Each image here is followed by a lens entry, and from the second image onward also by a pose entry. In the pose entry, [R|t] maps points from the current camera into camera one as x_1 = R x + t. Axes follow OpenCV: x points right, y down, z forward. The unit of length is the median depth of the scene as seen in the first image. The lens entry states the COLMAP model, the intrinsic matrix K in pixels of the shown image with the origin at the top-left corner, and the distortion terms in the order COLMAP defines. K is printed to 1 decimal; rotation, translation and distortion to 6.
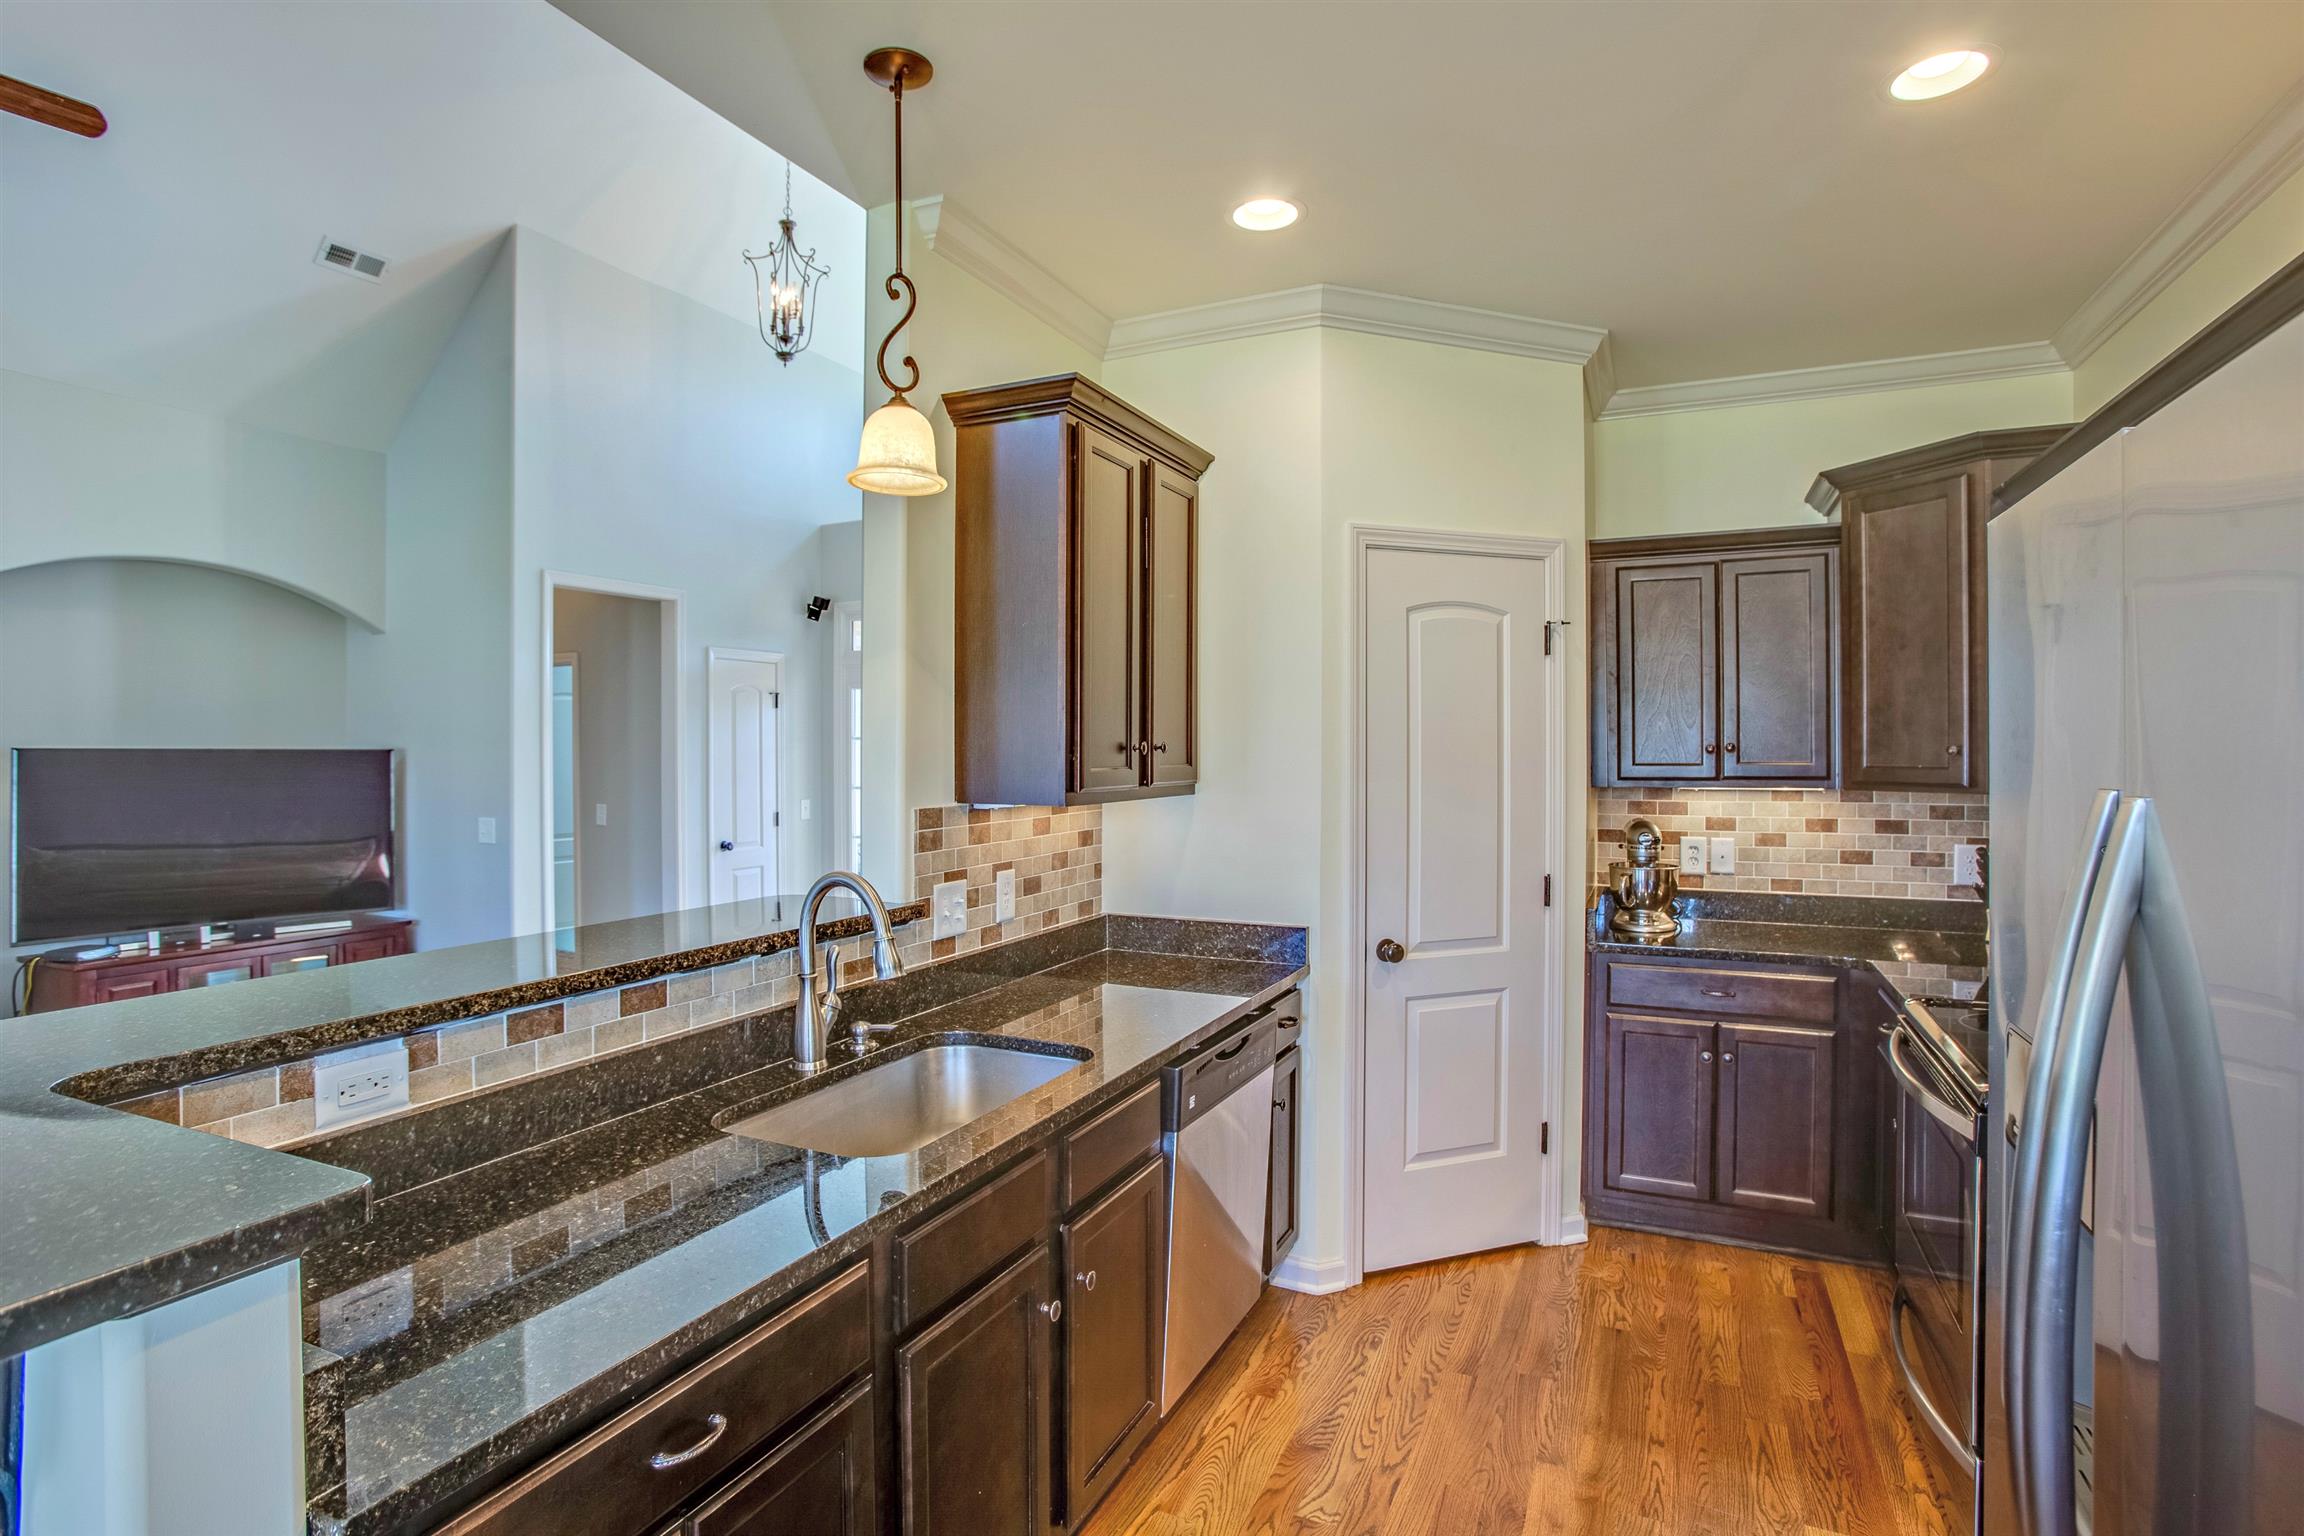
lens RADIAL K [[1114.3, 0, 1159.5], [0, 1114.3, 752.1], [0, 0, 1]] dist [-0.041743, 0.000531]
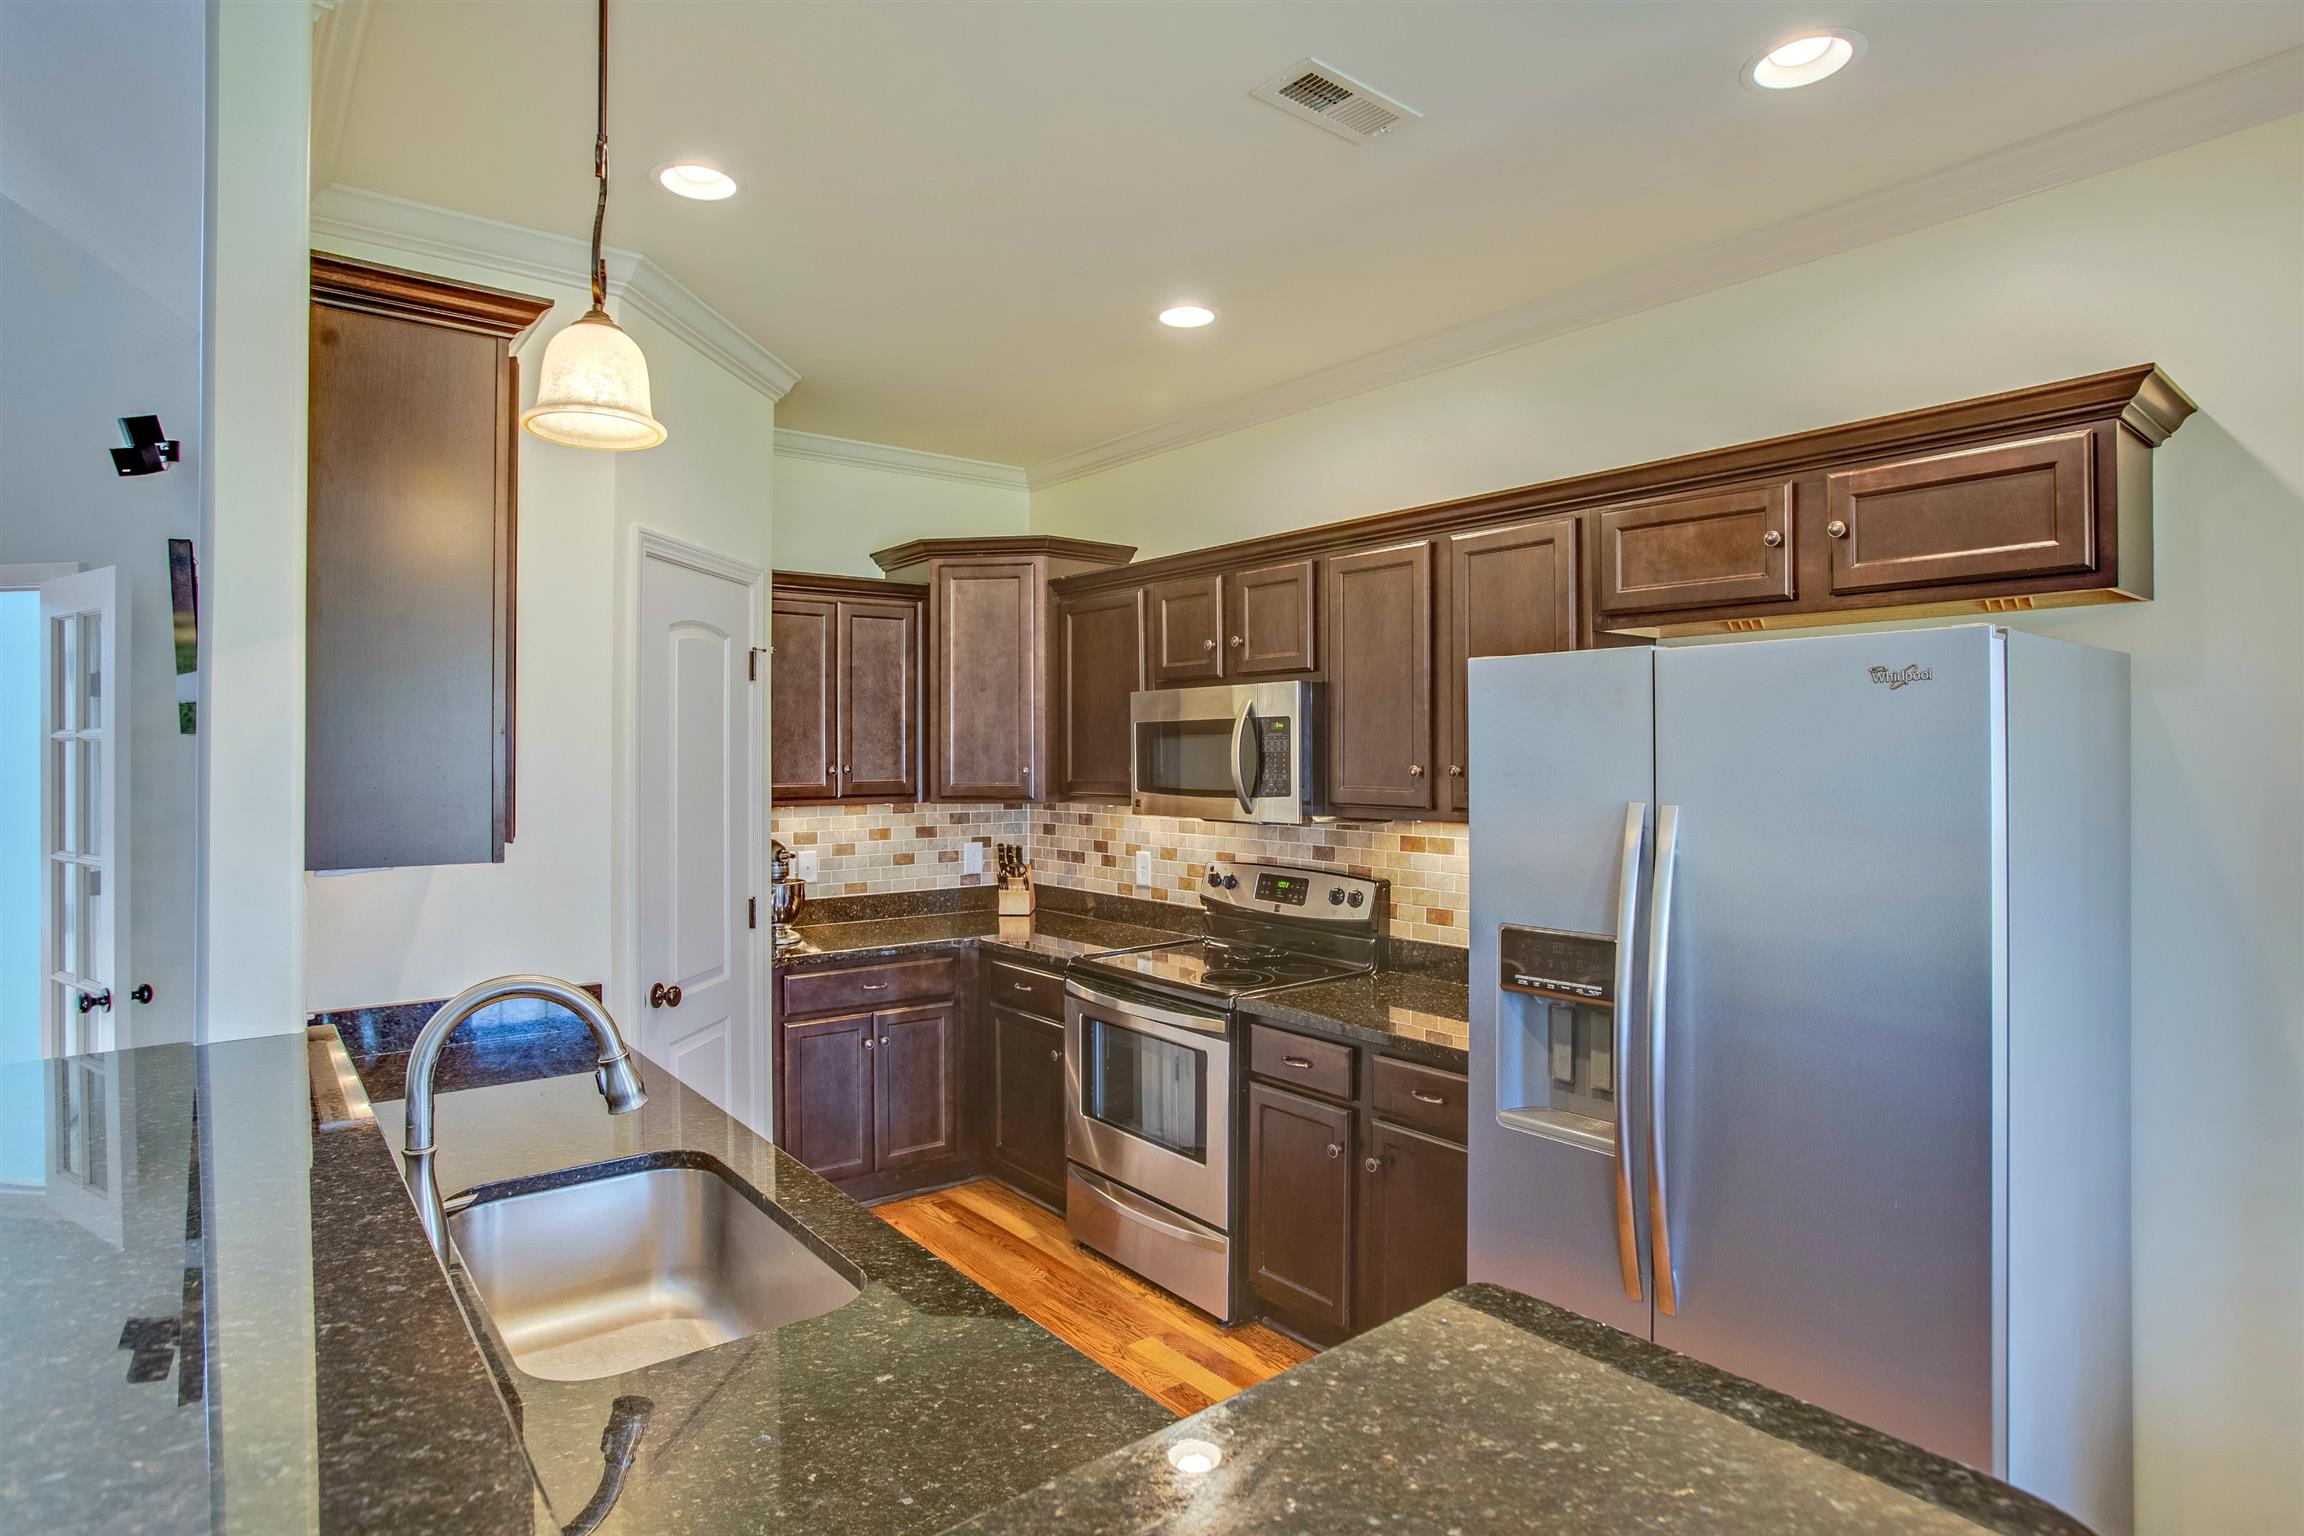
lens RADIAL K [[1199.0, 0, 1092.5], [0, 1199.0, 769.1], [0, 0, 1]] dist [-0.065042, 0.000289]
pose [[0.458162, -0.008622, 0.888827, -0.464073], [0.005480, 0.999961, 0.006876, -0.011419], [-0.888852, 0.001721, 0.458191, 0.226249]]
